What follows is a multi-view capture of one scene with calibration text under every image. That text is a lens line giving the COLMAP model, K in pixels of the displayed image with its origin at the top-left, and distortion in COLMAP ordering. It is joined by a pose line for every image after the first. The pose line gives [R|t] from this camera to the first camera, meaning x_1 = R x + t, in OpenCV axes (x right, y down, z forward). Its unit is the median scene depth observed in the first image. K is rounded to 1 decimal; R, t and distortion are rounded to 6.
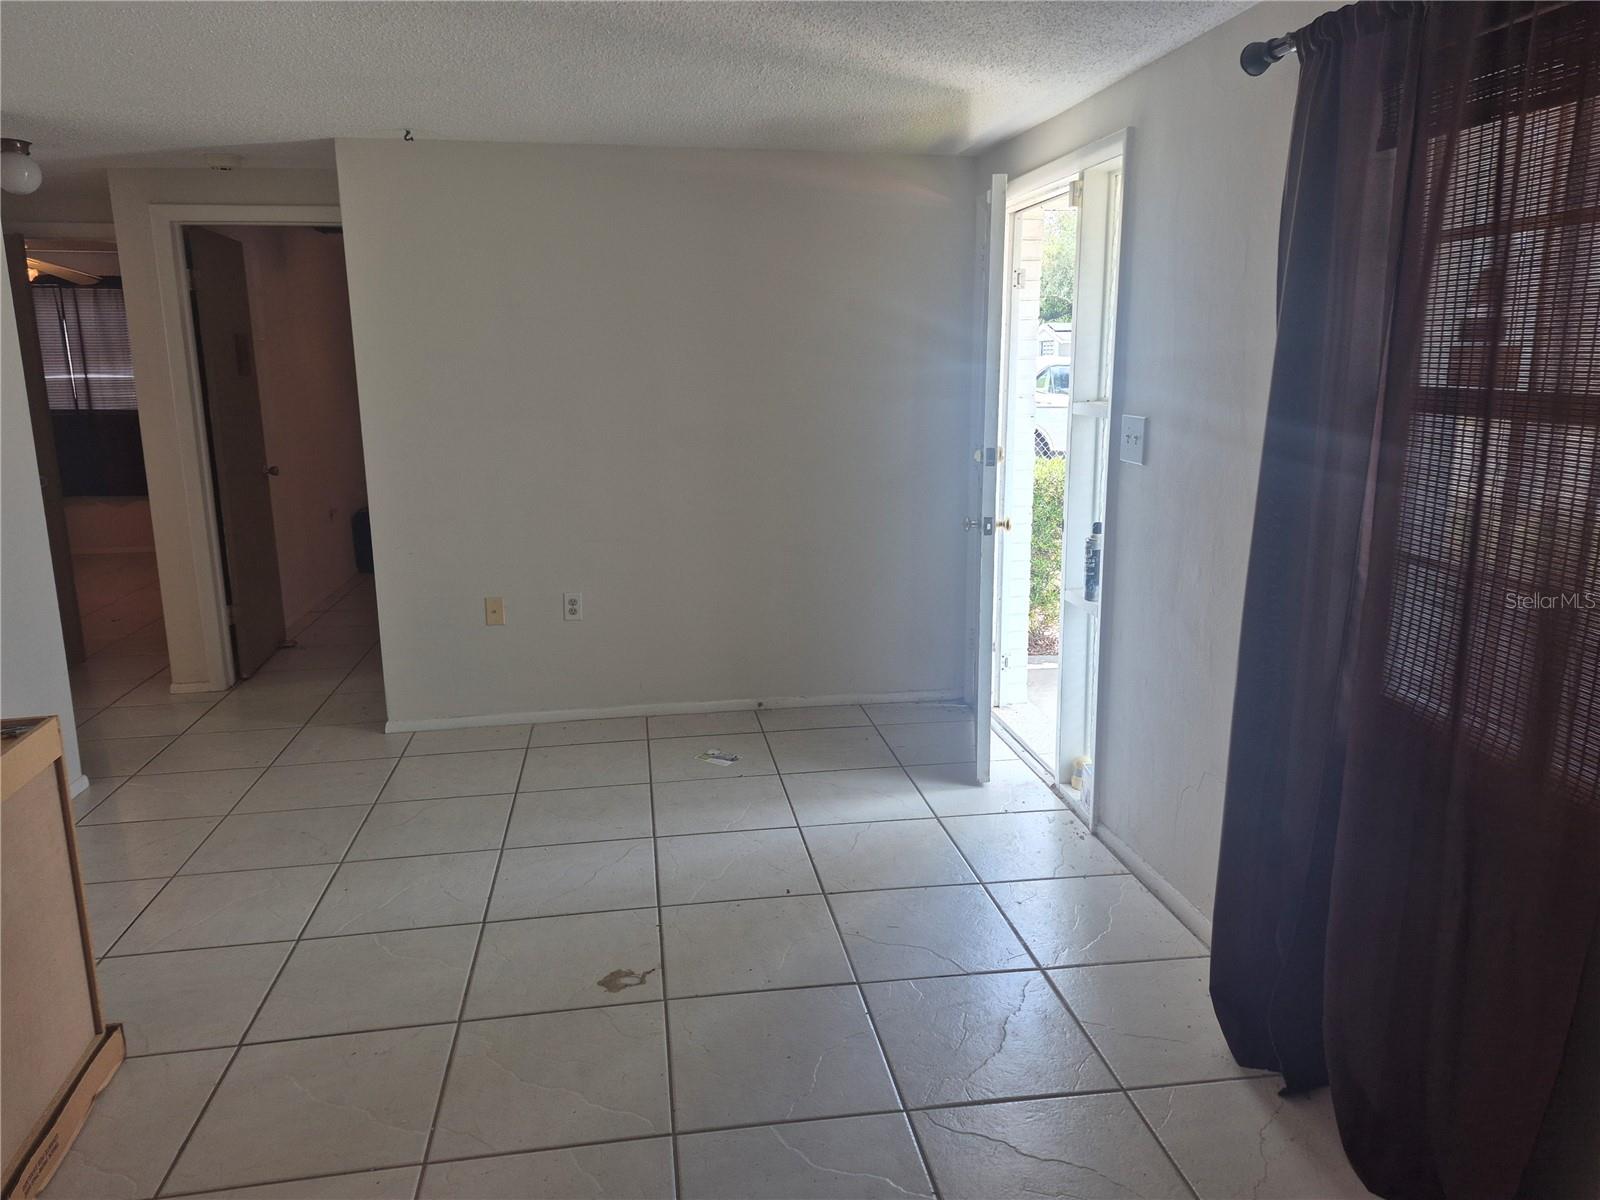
lens RADIAL K [[1085.5, 0, 800.0], [0, 1085.5, 600.0], [0, 0, 1]] dist [0.106285, -0.121571]
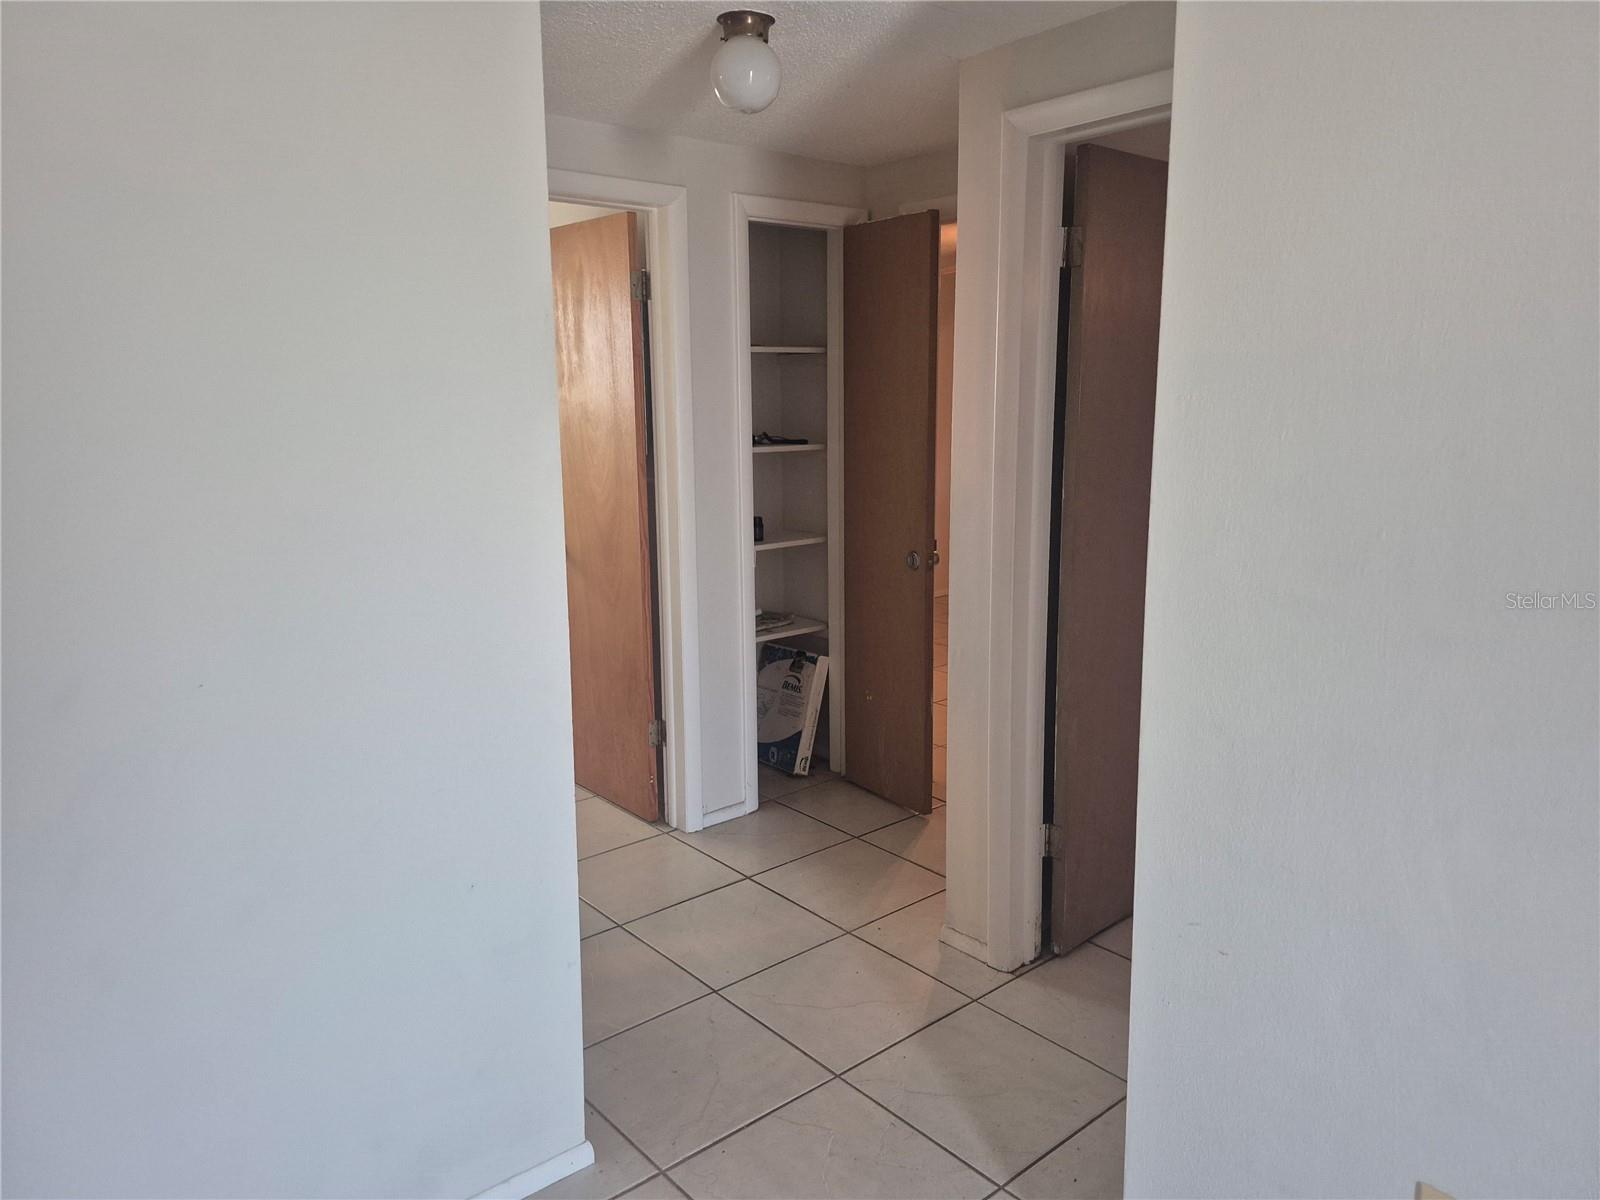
lens RADIAL K [[1085.5, 0, 800.0], [0, 1085.5, 600.0], [0, 0, 1]] dist [0.106285, -0.121571]
pose [[0.509829, 0.153434, -0.846482, -0.134339], [-0.168497, 0.982718, 0.076644, -0.138576], [0.843613, 0.103554, 0.526871, 0.632139]]
